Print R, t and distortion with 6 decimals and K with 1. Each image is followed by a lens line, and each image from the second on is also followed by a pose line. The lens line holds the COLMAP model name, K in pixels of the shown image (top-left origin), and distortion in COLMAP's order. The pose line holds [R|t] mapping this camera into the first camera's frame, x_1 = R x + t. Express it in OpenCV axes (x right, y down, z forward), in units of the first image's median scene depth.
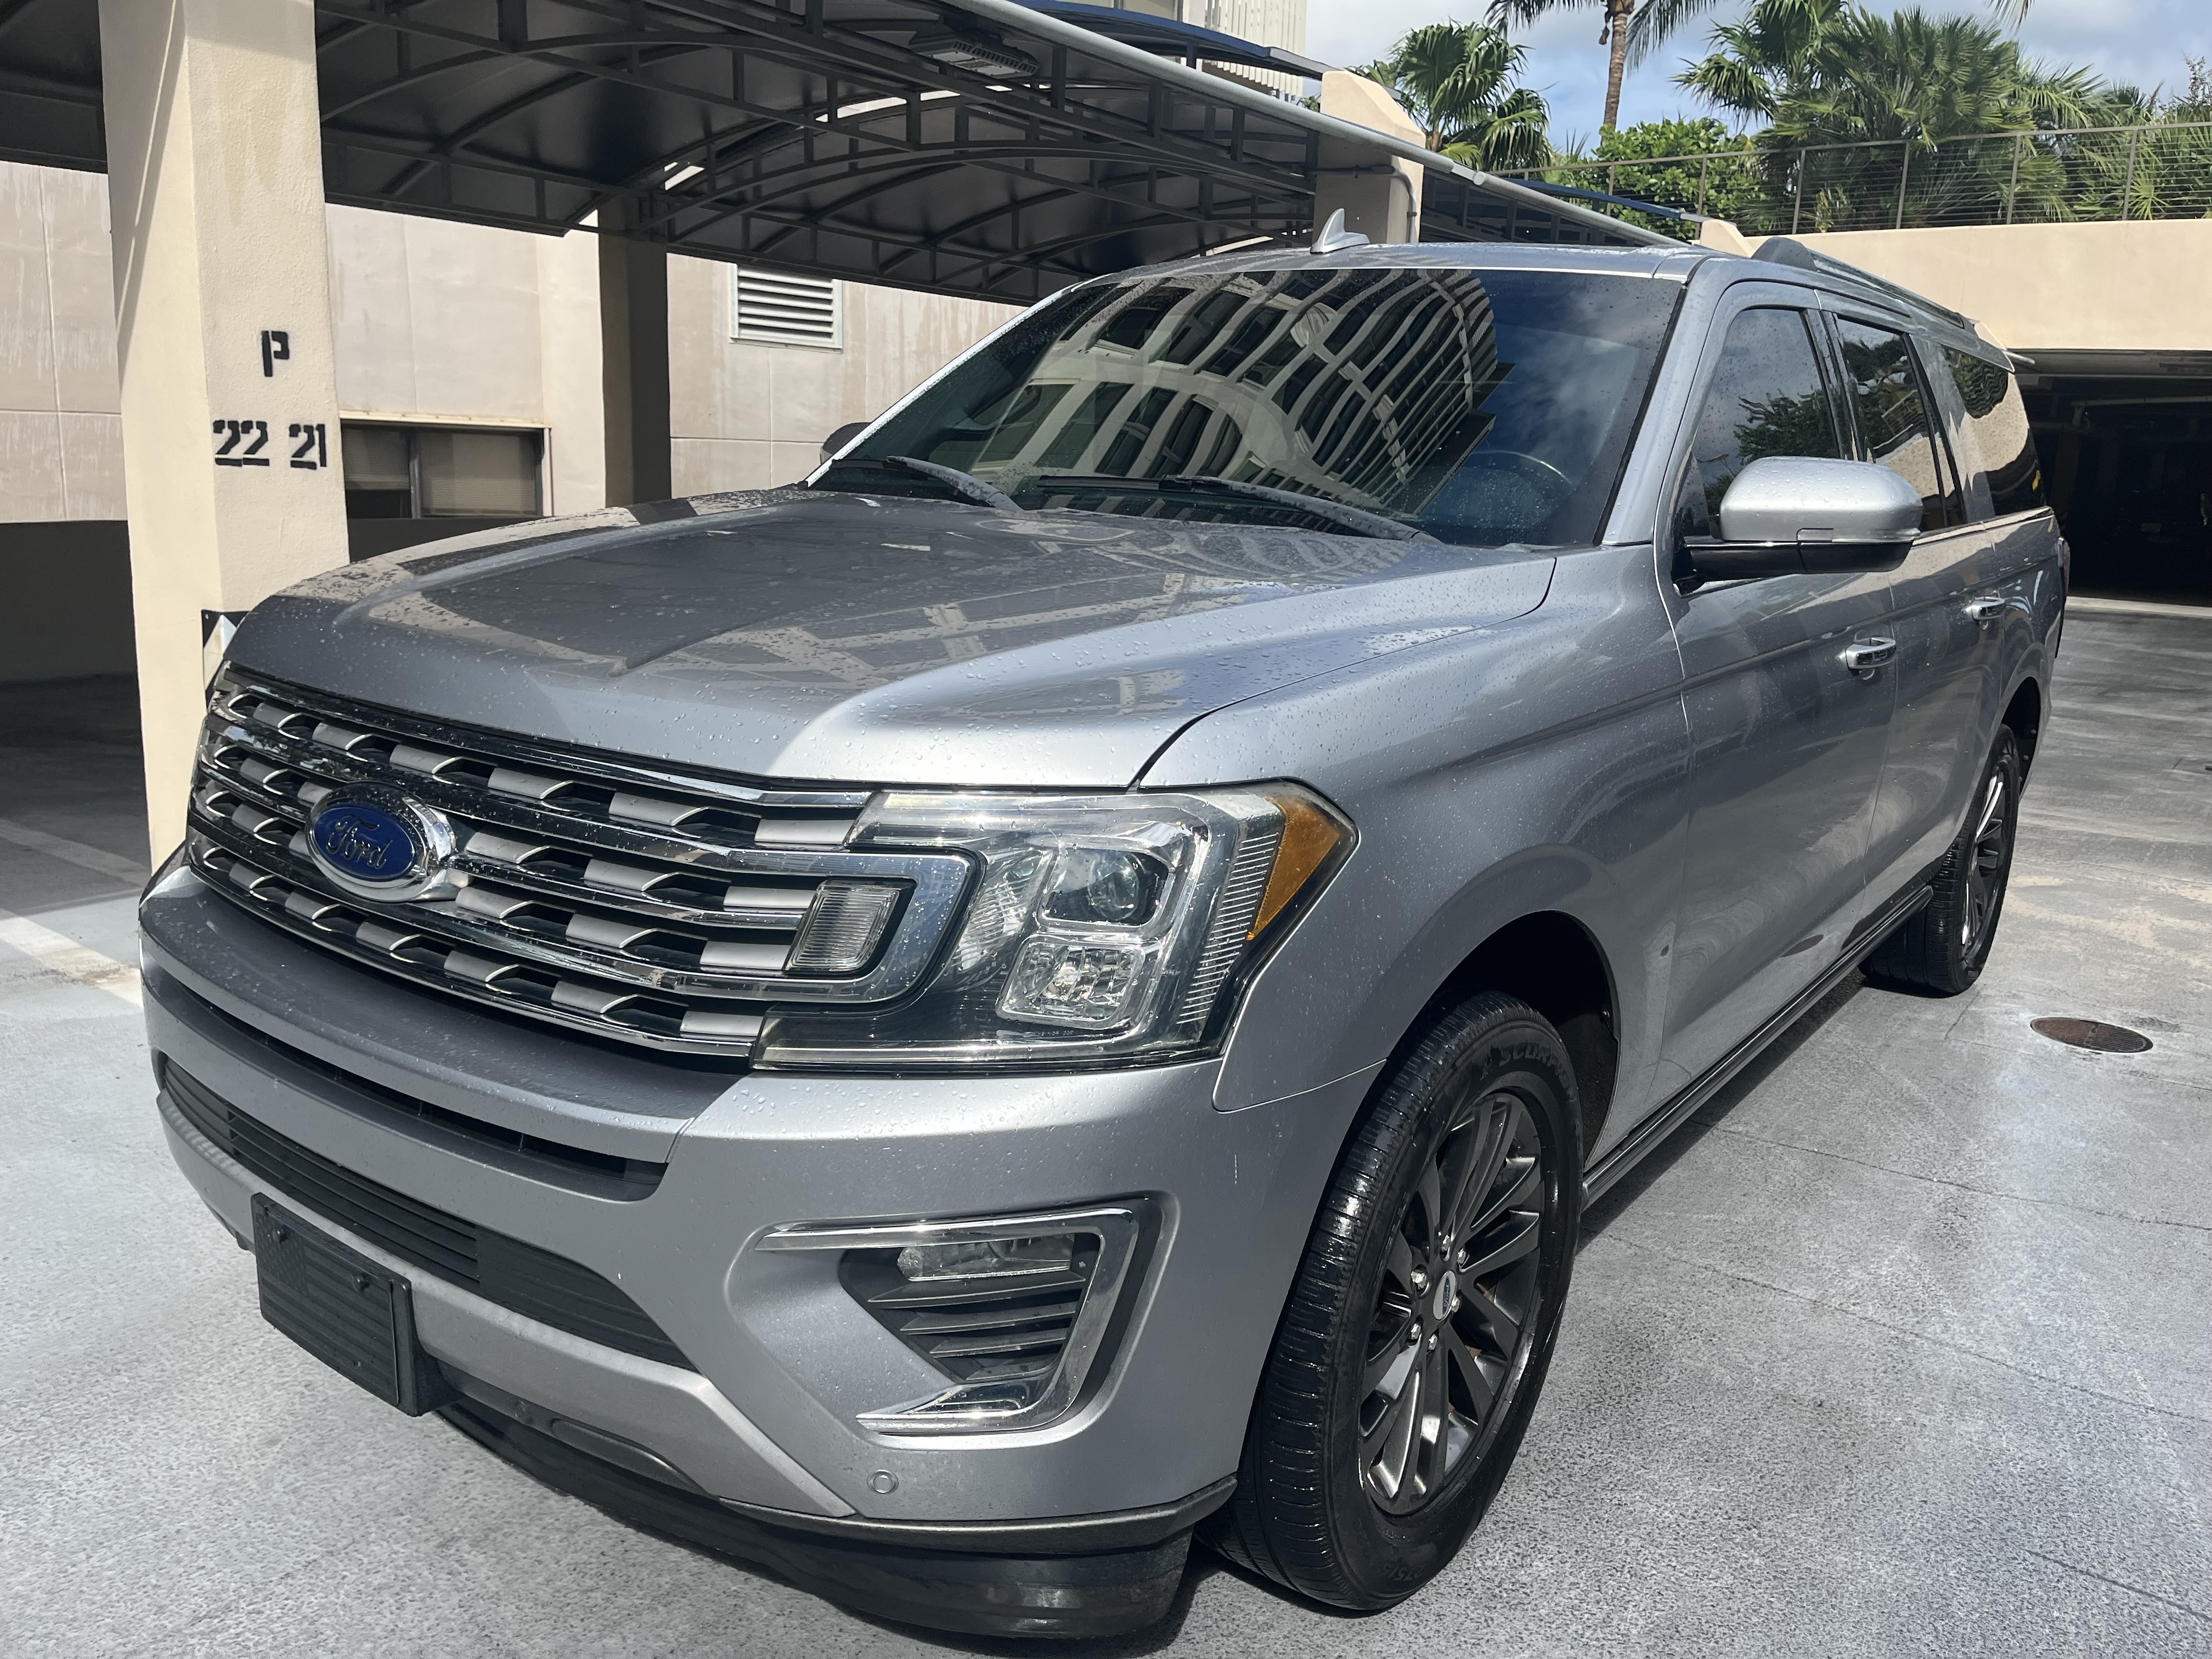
lens RADIAL K [[1708.8, 0, 1106.4], [0, 1708.8, 799.5], [0, 0, 1]] dist [0.059135, -0.000681]
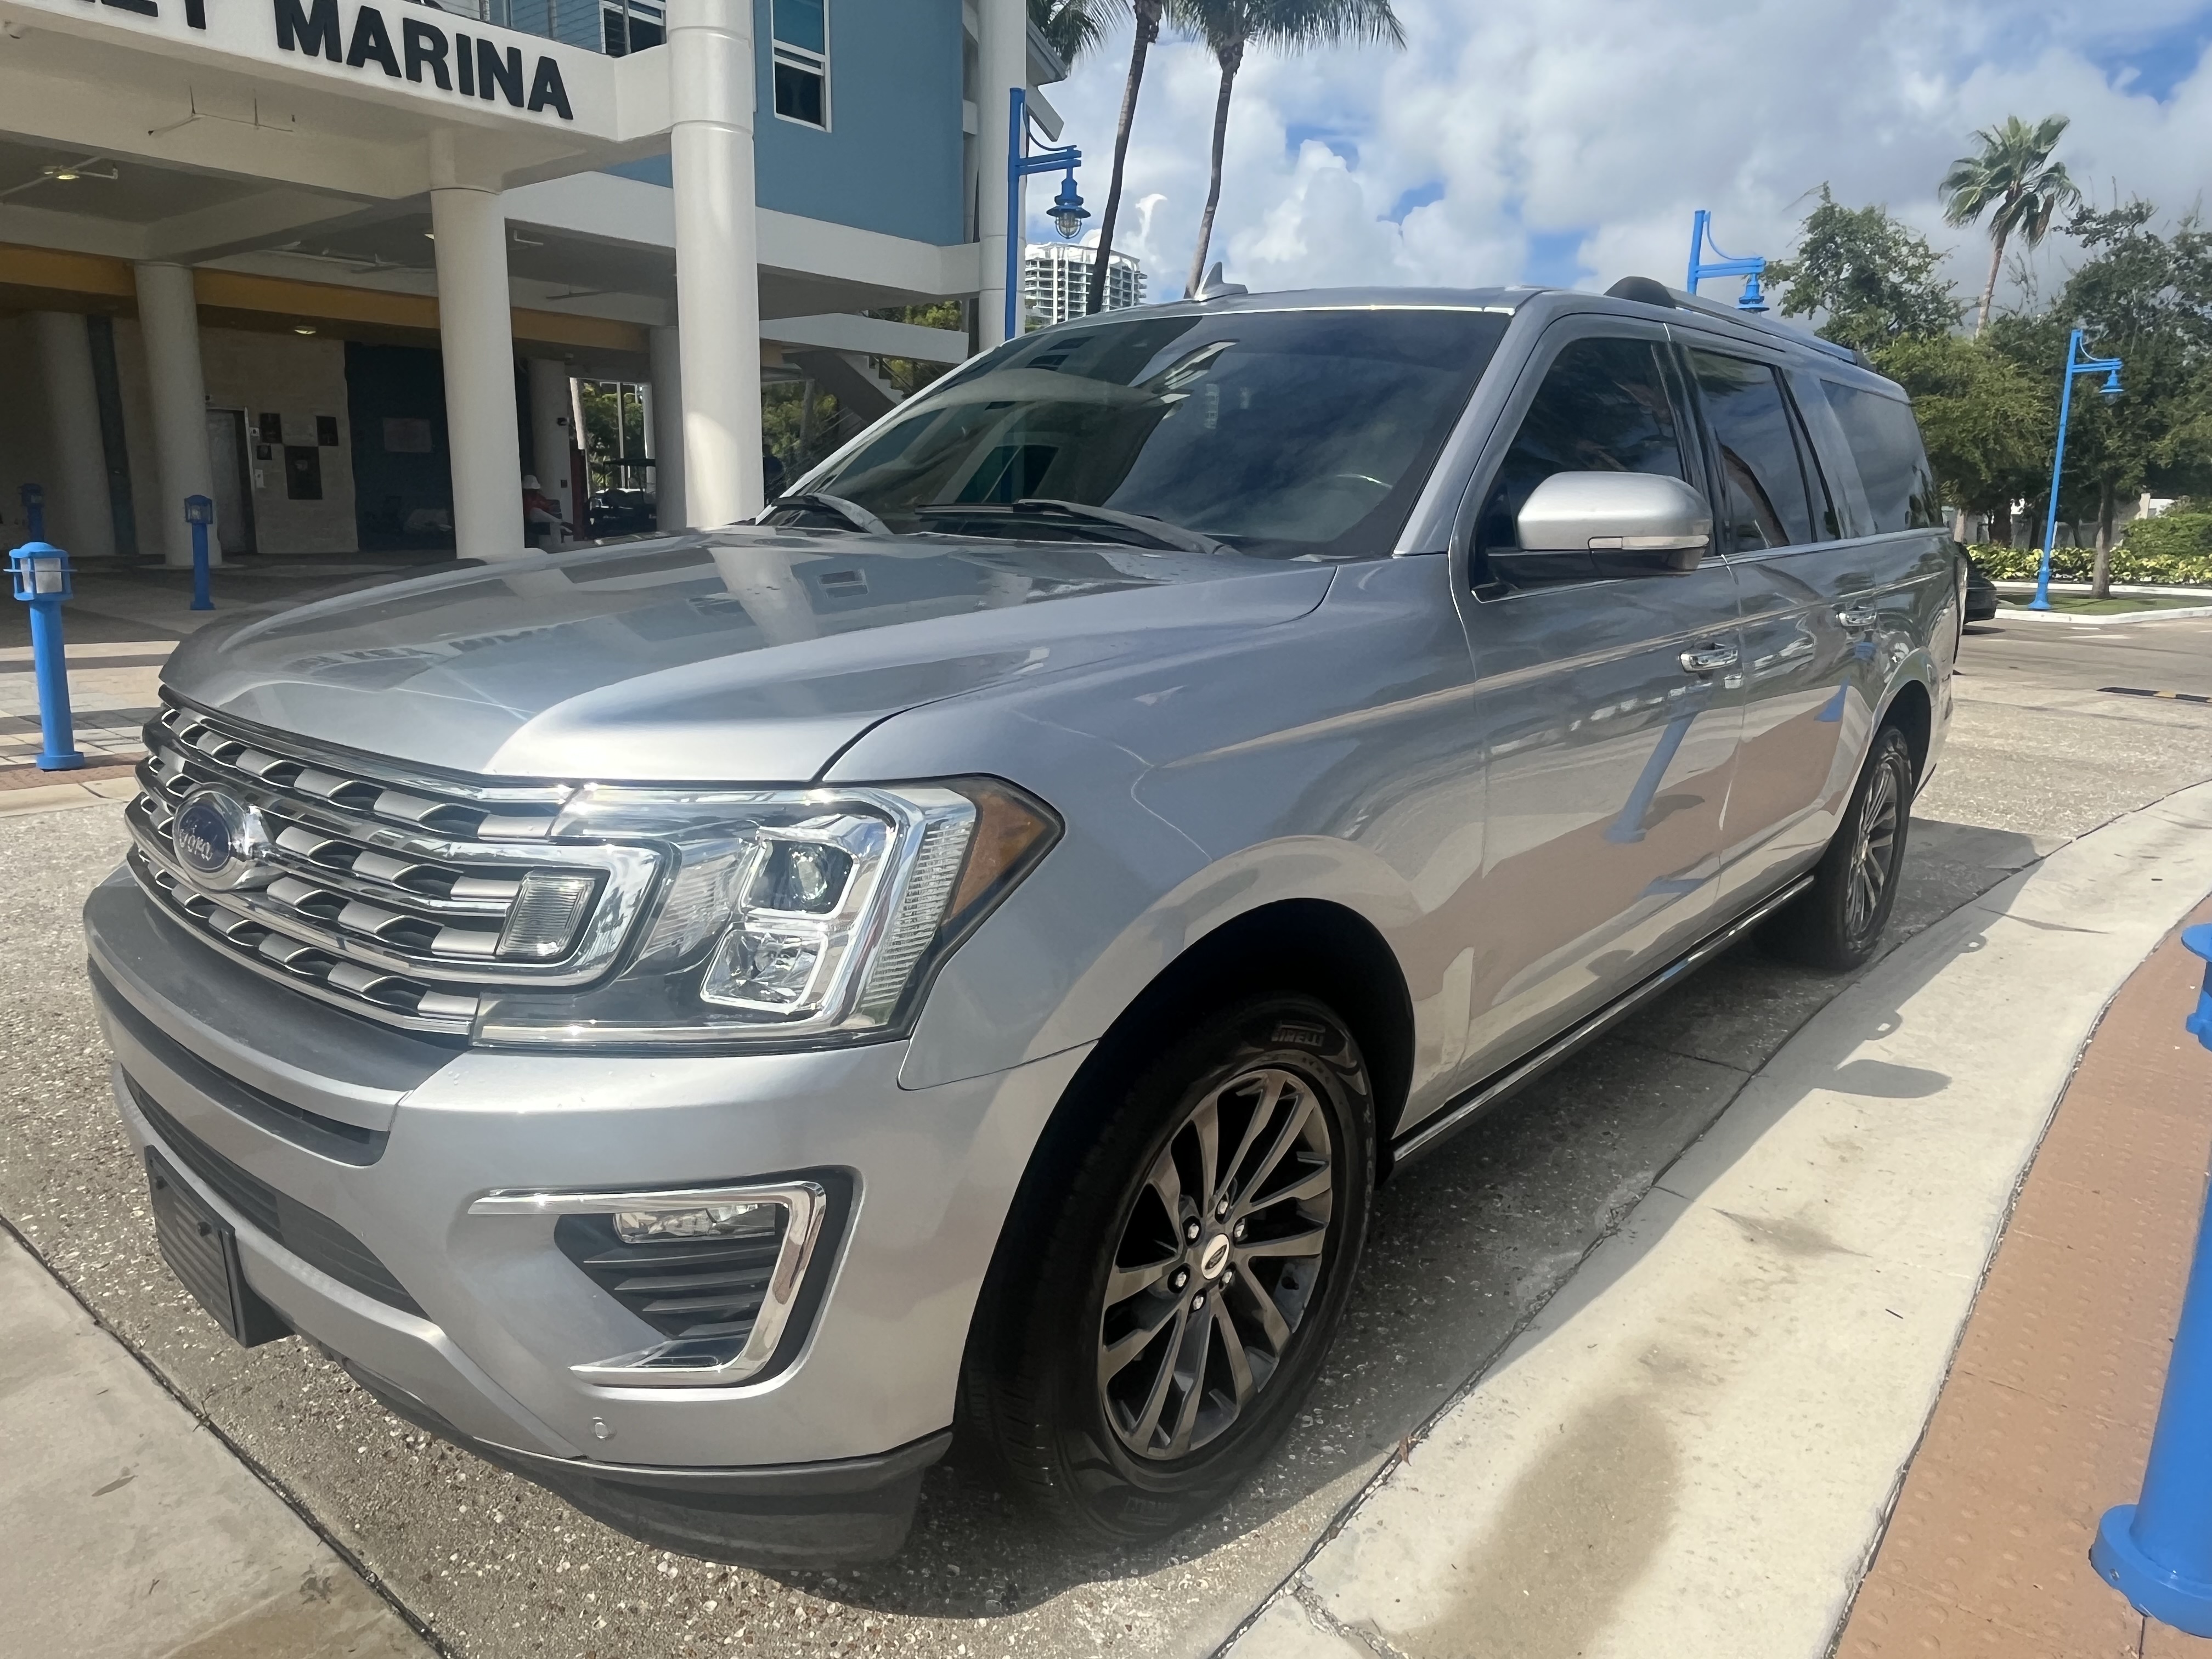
lens RADIAL K [[1477.7, 0, 1070.6], [0, 1477.7, 810.4], [0, 0, 1]] dist [0.000003, -0.000991]
pose [[0.996316, -0.005666, -0.085570, 0.243688], [0.006009, 0.999975, 0.003744, 0.007586], [0.085546, -0.004245, 0.996325, 0.104497]]
